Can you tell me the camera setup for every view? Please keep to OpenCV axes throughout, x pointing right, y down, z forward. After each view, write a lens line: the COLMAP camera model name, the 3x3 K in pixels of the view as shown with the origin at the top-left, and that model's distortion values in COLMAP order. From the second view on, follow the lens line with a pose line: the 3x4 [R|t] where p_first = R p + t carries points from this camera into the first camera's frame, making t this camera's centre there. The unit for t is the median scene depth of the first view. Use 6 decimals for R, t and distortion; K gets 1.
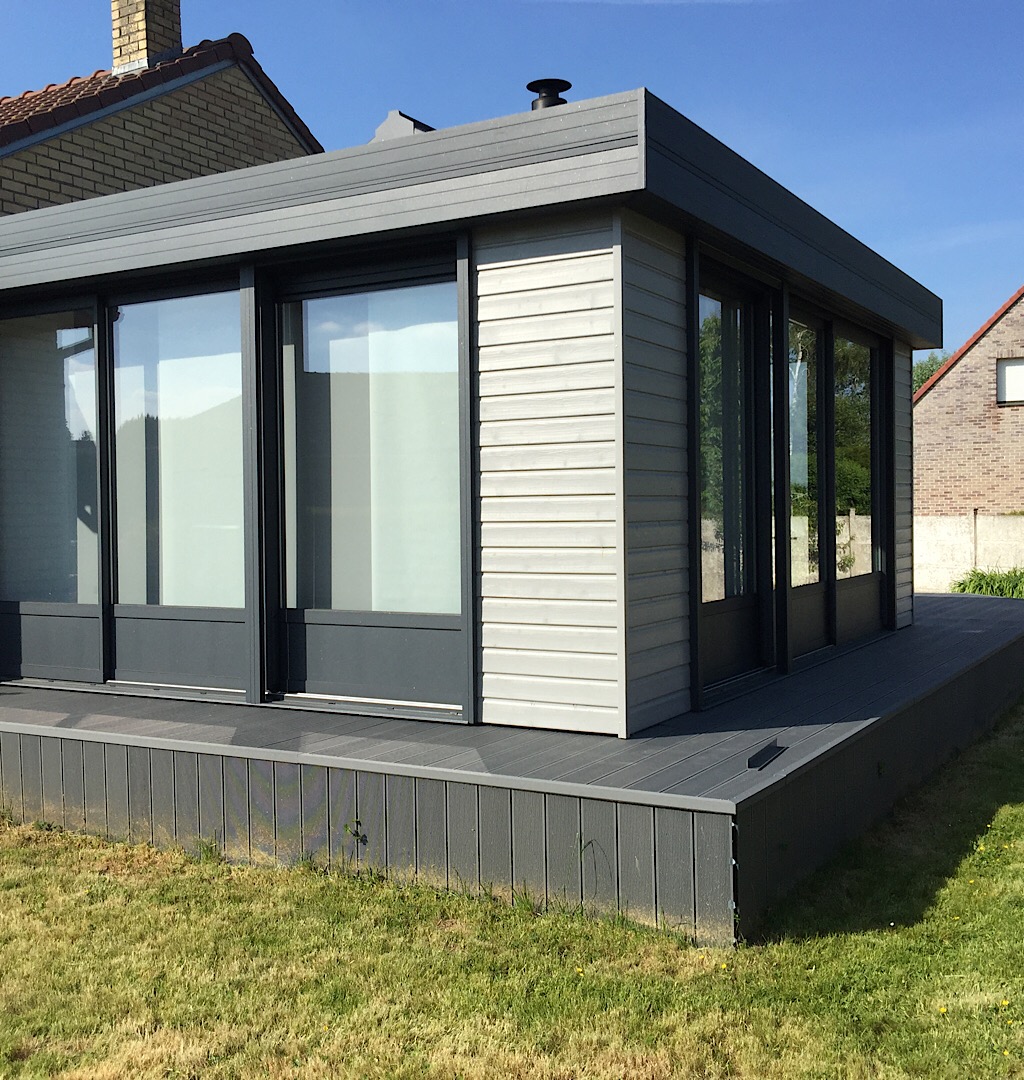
lens RADIAL K [[1222.2, 0, 511.1], [0, 1222.2, 521.9], [0, 0, 1]] dist [0.089450, -0.155375]
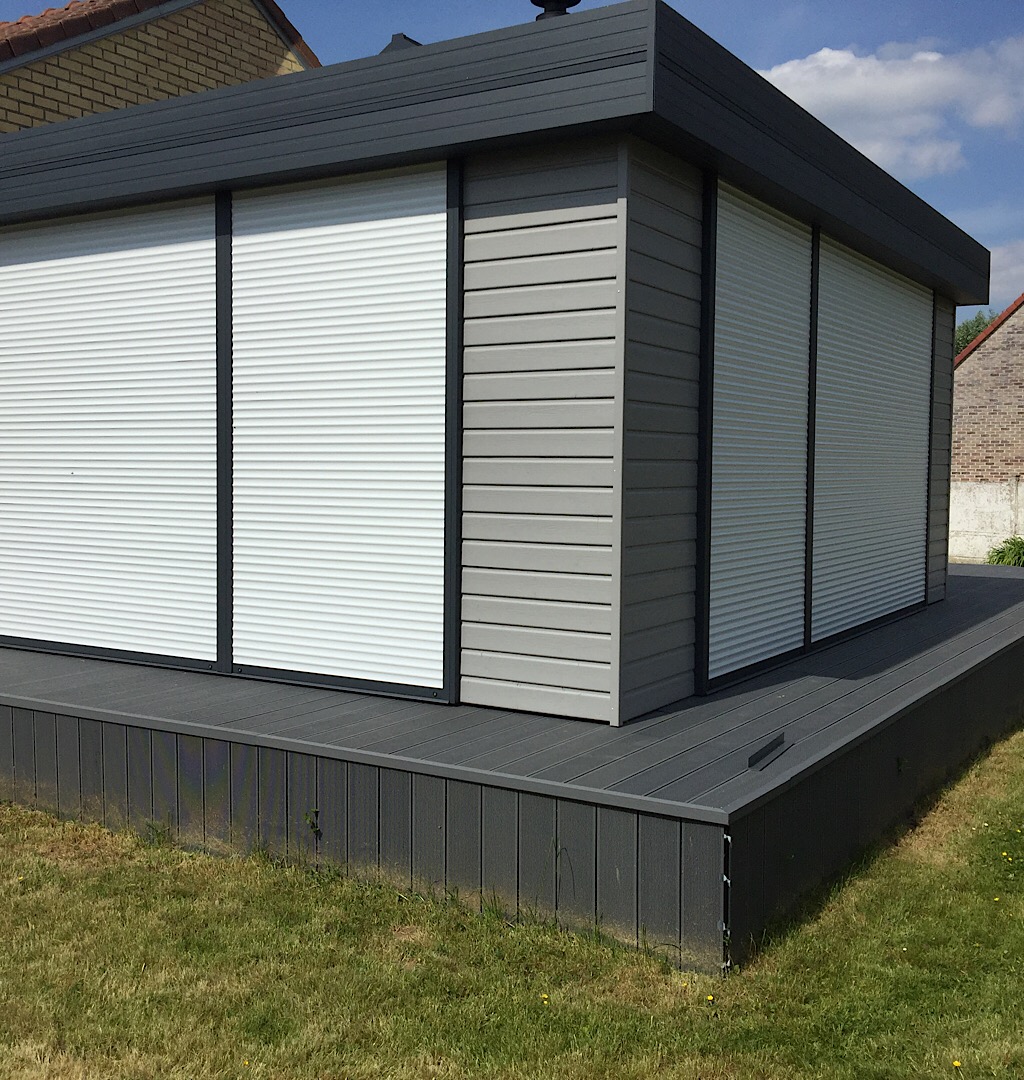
lens RADIAL K [[1222.2, 0, 511.1], [0, 1222.2, 521.9], [0, 0, 1]] dist [0.089450, -0.155375]
pose [[0.999345, 0.022981, -0.027949, 0.041089], [-0.021918, 0.999046, 0.037782, -0.008235], [0.028790, -0.037145, 0.998895, 0.108422]]
